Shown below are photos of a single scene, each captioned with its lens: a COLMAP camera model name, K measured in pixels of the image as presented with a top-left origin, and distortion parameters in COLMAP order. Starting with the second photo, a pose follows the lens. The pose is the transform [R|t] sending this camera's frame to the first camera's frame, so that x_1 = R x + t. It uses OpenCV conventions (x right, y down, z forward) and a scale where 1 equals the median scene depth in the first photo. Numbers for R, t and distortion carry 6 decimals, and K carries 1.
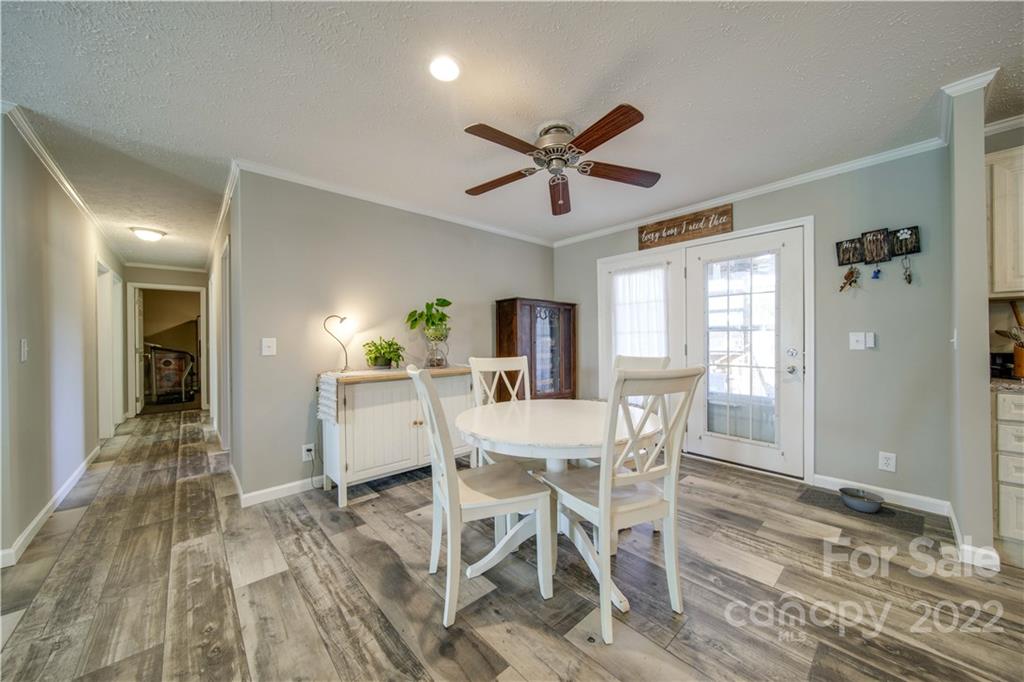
lens RADIAL K [[357.3, 0, 519.7], [0, 357.3, 348.1], [0, 0, 1]] dist [-0.000652, -0.001259]
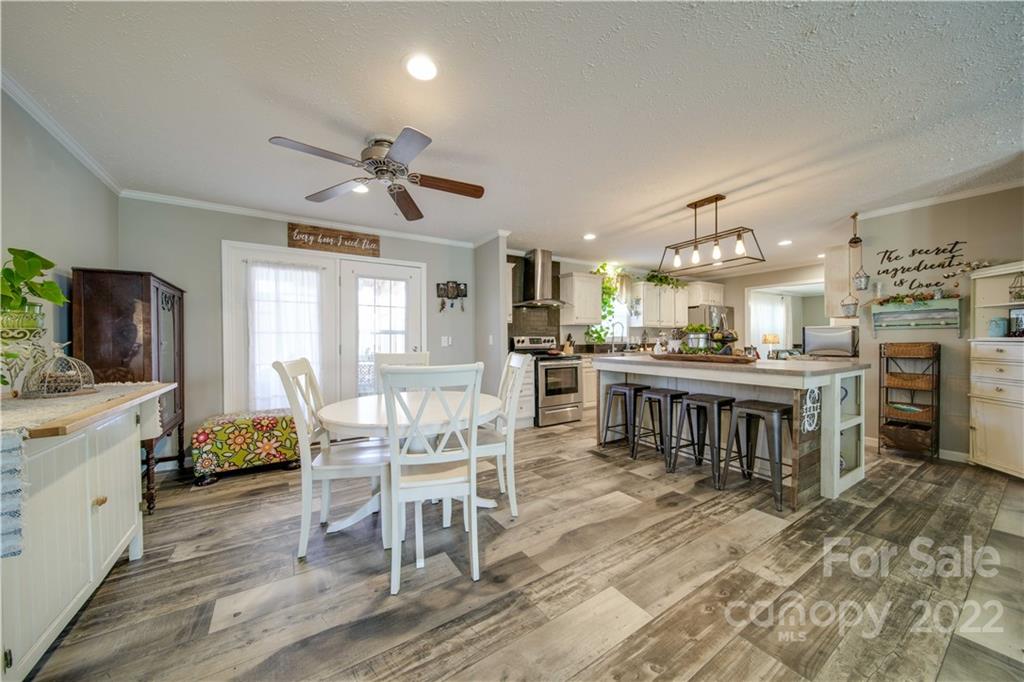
lens RADIAL K [[357.3, 0, 515.3], [0, 357.3, 341.4], [0, 0, 1]] dist [-0.000652, -0.001259]
pose [[0.169501, 0.004984, 0.985517, -0.988537], [0.025386, 0.999633, -0.009421, 0.008118], [-0.985203, 0.026615, 0.169312, 0.483443]]
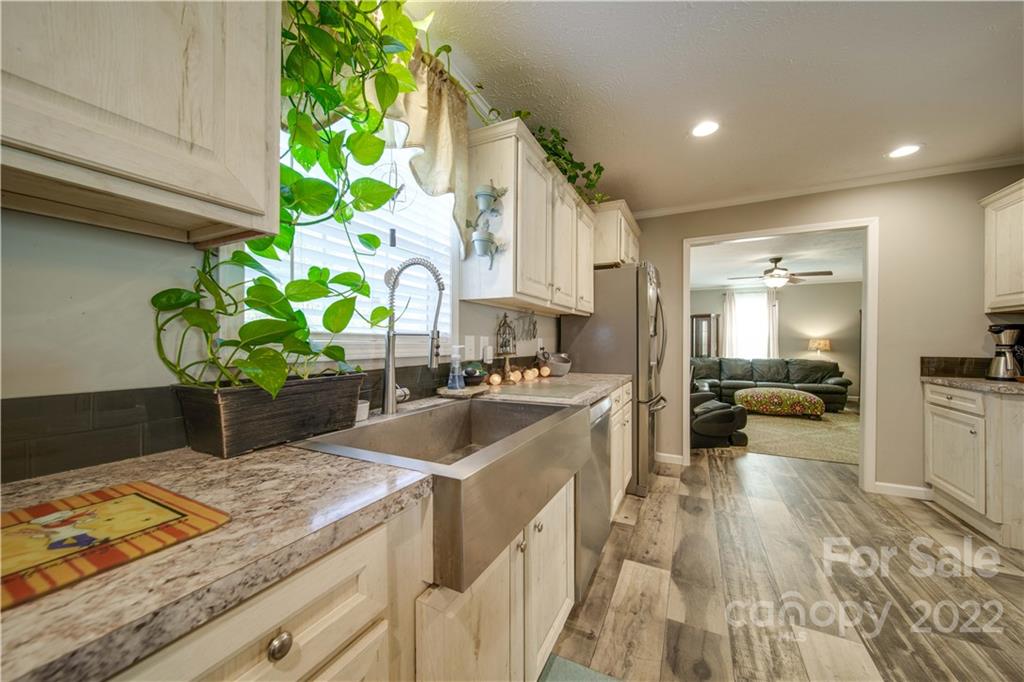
lens RADIAL K [[357.3, 0, 514.8], [0, 357.3, 341.6], [0, 0, 1]] dist [-0.000652, -0.001259]
pose [[-0.349360, 0.011038, 0.936923, 1.627239], [0.018618, 0.999815, -0.004837, -0.018324], [-0.936803, 0.015754, -0.349501, 0.177715]]
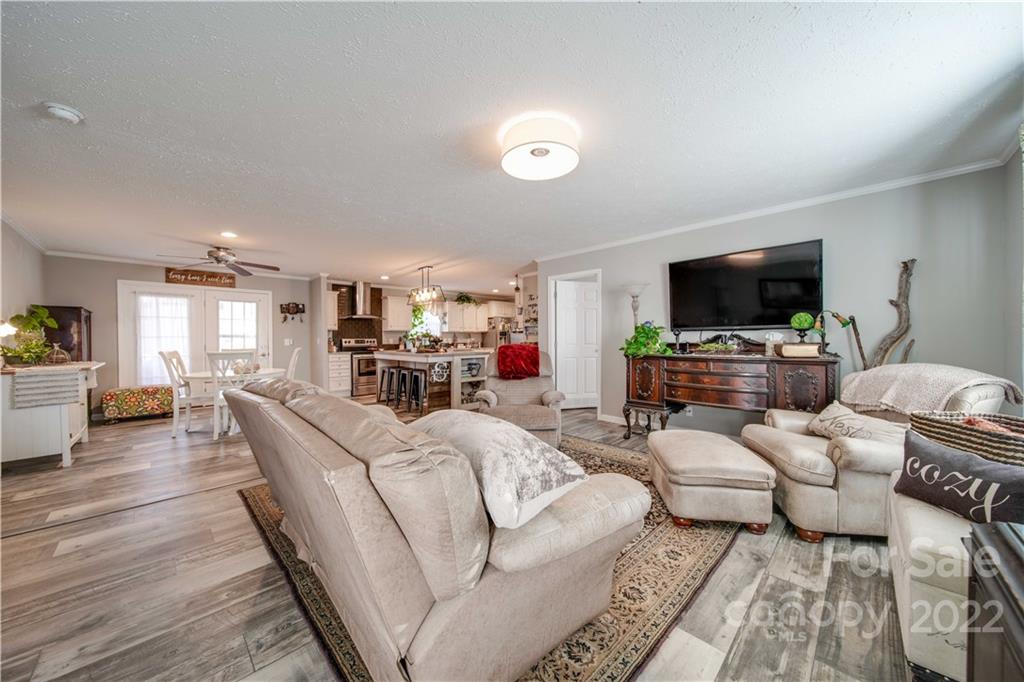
lens RADIAL K [[357.3, 0, 507.8], [0, 357.3, 338.5], [0, 0, 1]] dist [-0.000652, -0.001259]
pose [[-0.030387, 0.014028, 0.999440, -2.383872], [0.028719, 0.999501, -0.013156, 0.046498], [-0.999126, 0.028303, -0.030775, -0.765206]]
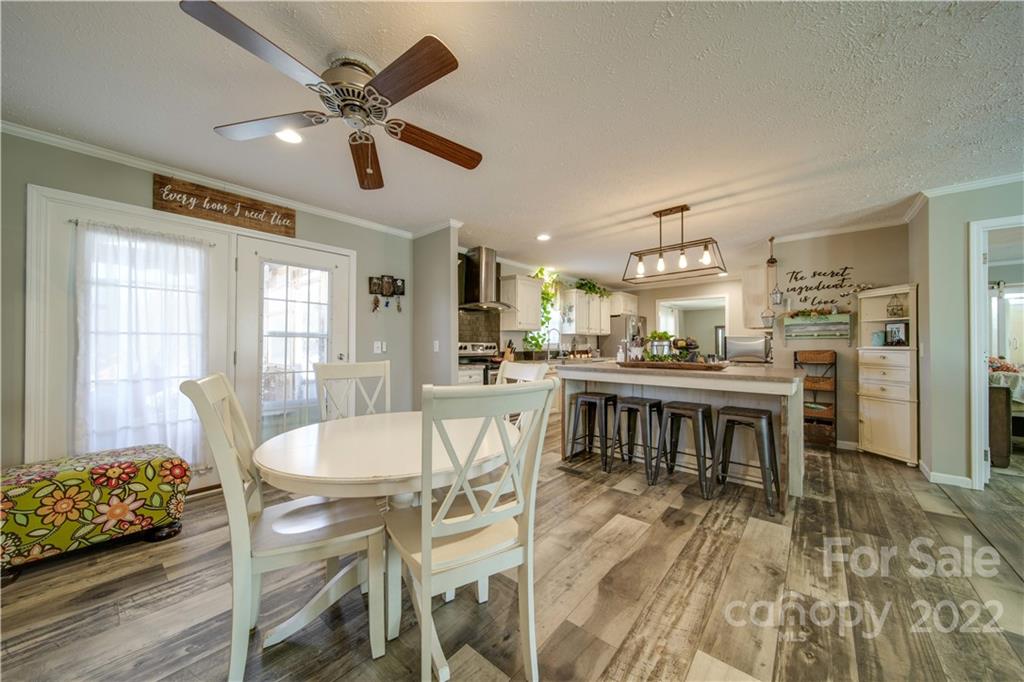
lens RADIAL K [[357.3, 0, 515.6], [0, 357.3, 342.5], [0, 0, 1]] dist [-0.000652, -0.001259]
pose [[-0.121227, 0.019928, 0.992425, -0.769300], [0.022610, 0.999594, -0.017310, -0.002435], [-0.992367, 0.020340, -0.121628, 0.831250]]
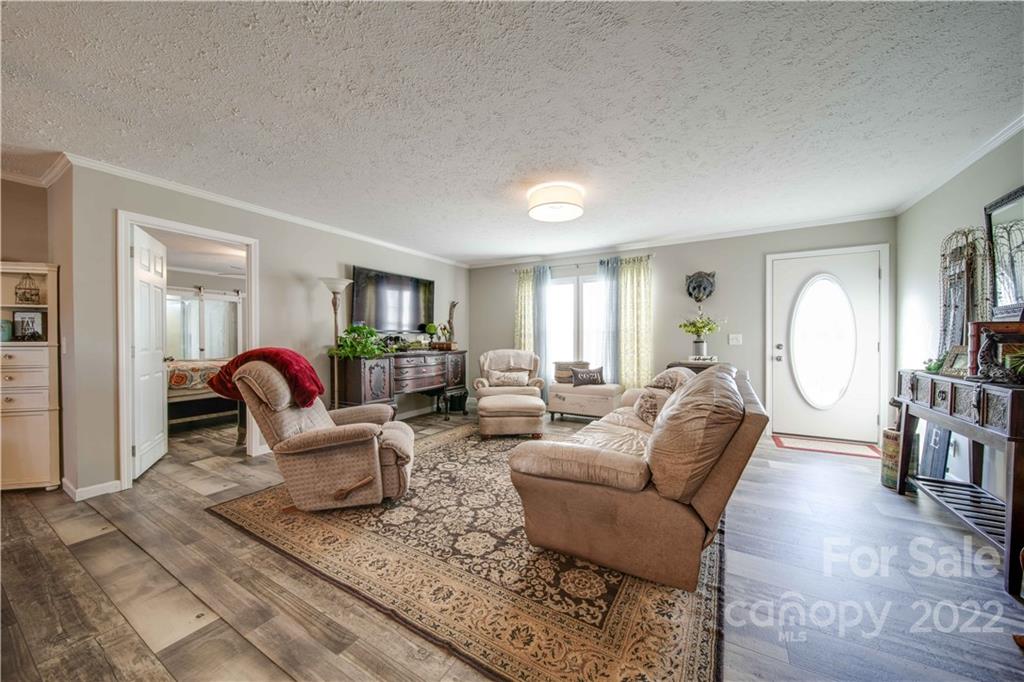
lens RADIAL K [[357.3, 0, 512.9], [0, 357.3, 342.7], [0, 0, 1]] dist [-0.000652, -0.001259]
pose [[-0.956308, 0.018751, -0.291759, -0.608979], [0.009881, 0.999444, 0.031846, 0.008557], [0.292194, 0.027572, -0.955962, 0.574131]]
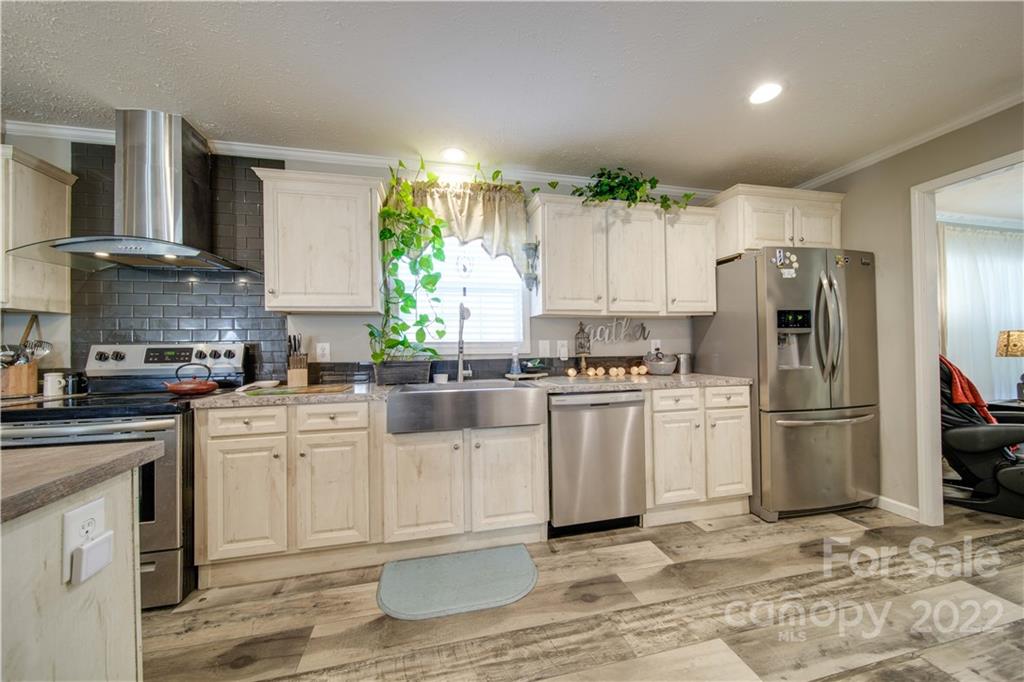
lens RADIAL K [[357.3, 0, 514.4], [0, 357.3, 342.1], [0, 0, 1]] dist [-0.000652, -0.001259]
pose [[0.497147, 0.012045, 0.867583, 1.301360], [0.025264, 0.999279, -0.028350, 0.001021], [-0.867299, 0.036013, 0.496484, -0.640893]]
